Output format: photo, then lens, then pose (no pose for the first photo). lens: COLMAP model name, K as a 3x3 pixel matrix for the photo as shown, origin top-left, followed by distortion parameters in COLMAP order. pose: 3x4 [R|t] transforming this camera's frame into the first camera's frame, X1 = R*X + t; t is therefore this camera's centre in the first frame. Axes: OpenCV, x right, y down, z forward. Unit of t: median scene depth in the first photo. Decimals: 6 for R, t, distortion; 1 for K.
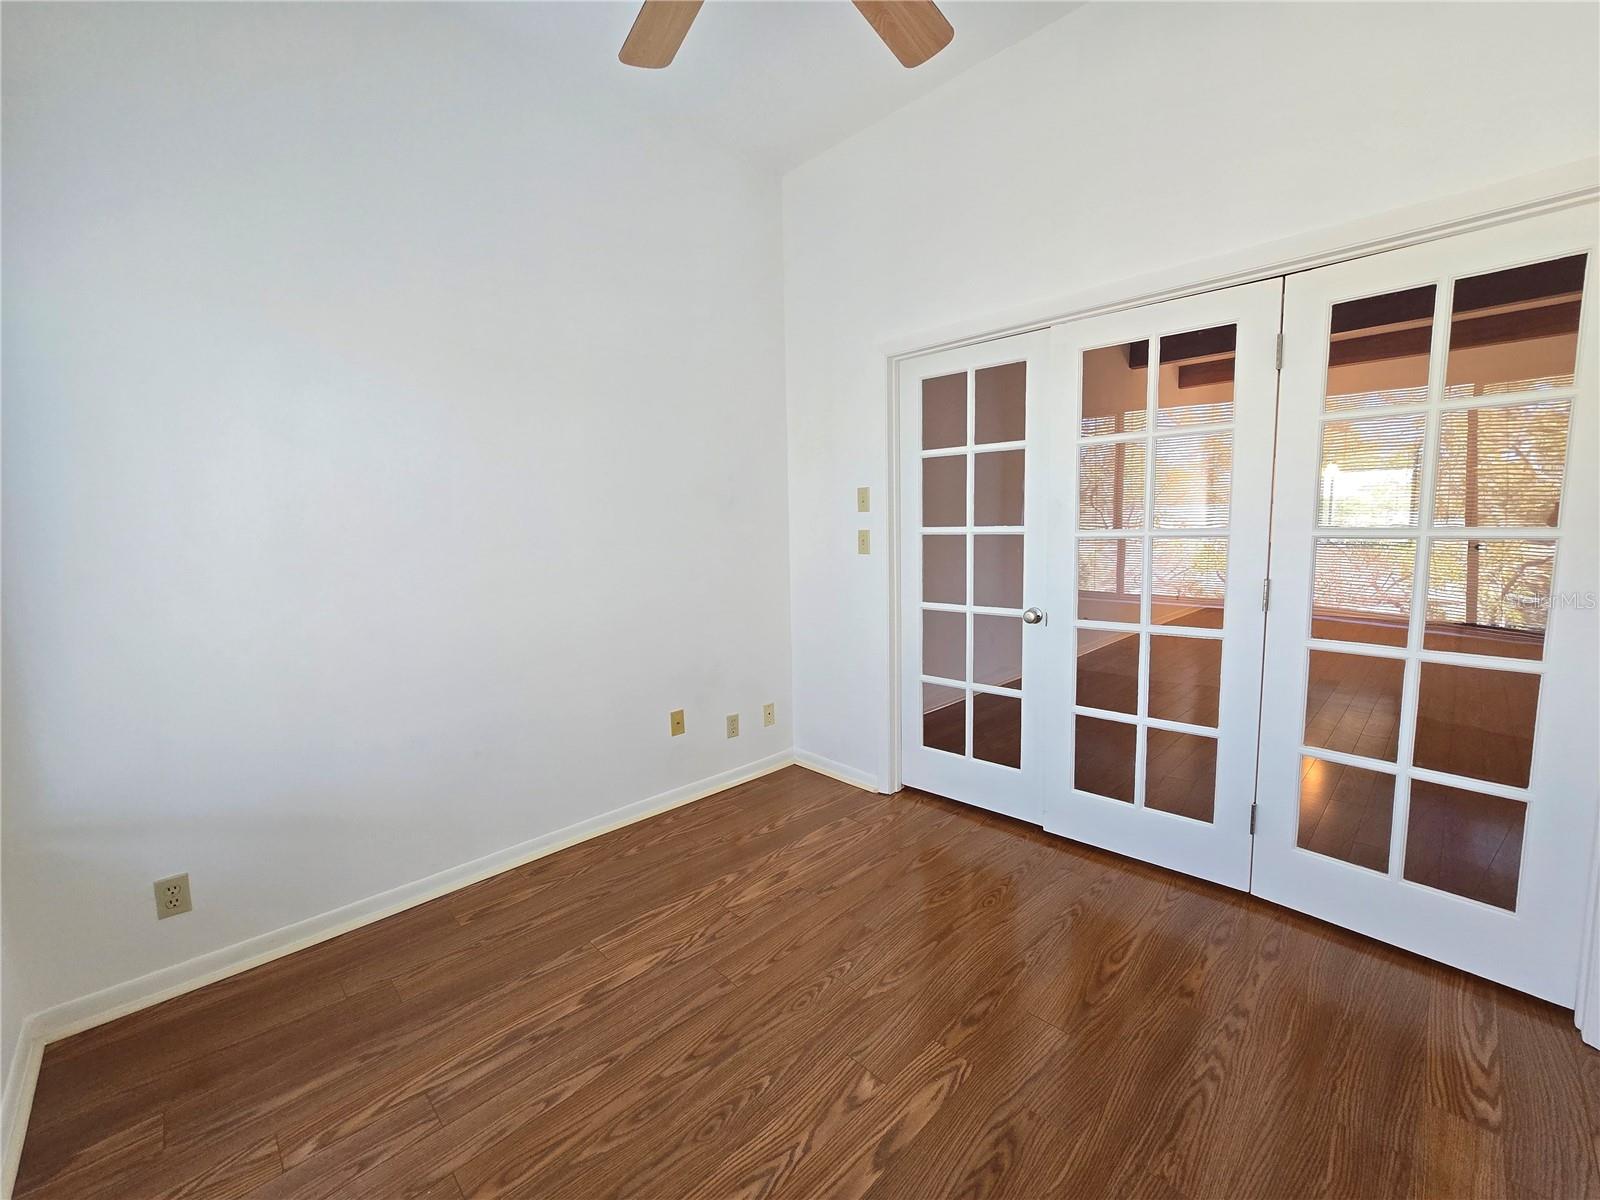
lens RADIAL K [[659.6, 0, 809.4], [0, 659.6, 598.1], [0, 0, 1]] dist [-0.007174, 0.002926]
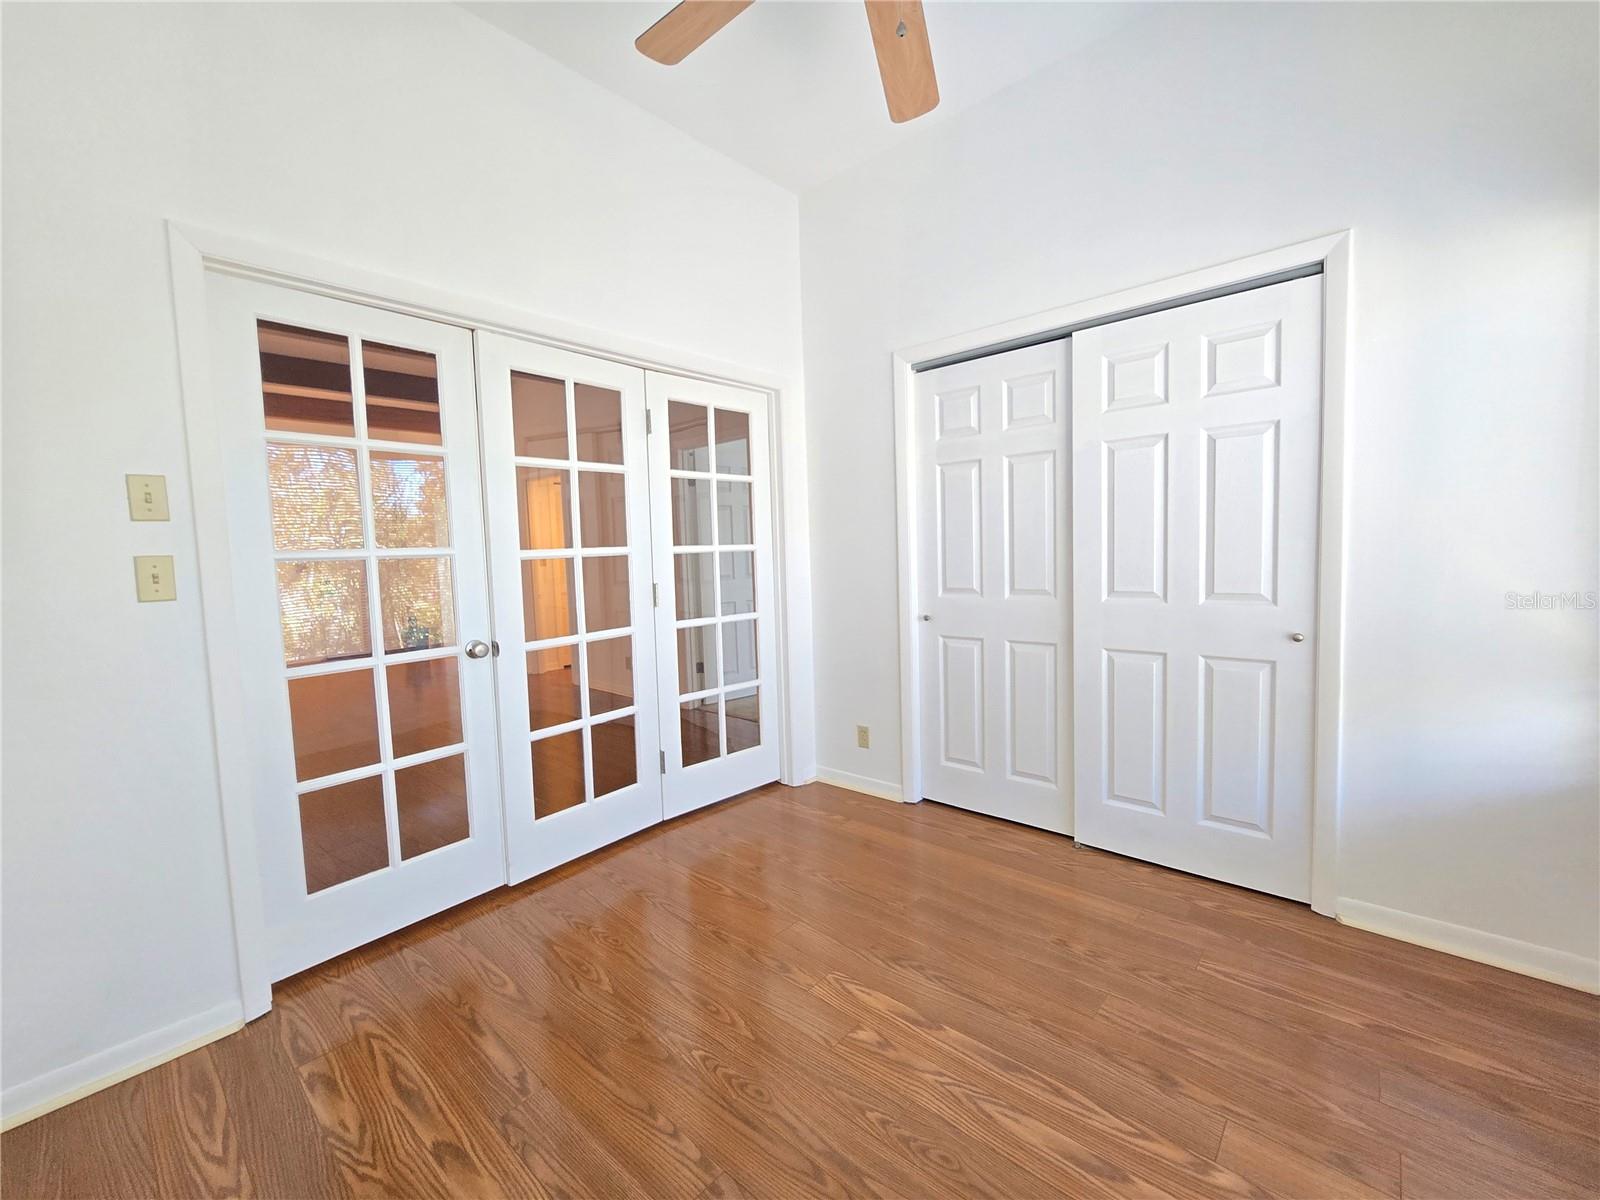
lens RADIAL K [[659.6, 0, 800.0], [0, 659.6, 603.2], [0, 0, 1]] dist [-0.007174, 0.002926]
pose [[-0.062915, -0.058867, 0.996281, -0.665102], [0.149620, 0.986421, 0.067733, -0.035369], [-0.986740, 0.153325, -0.053253, 0.741804]]
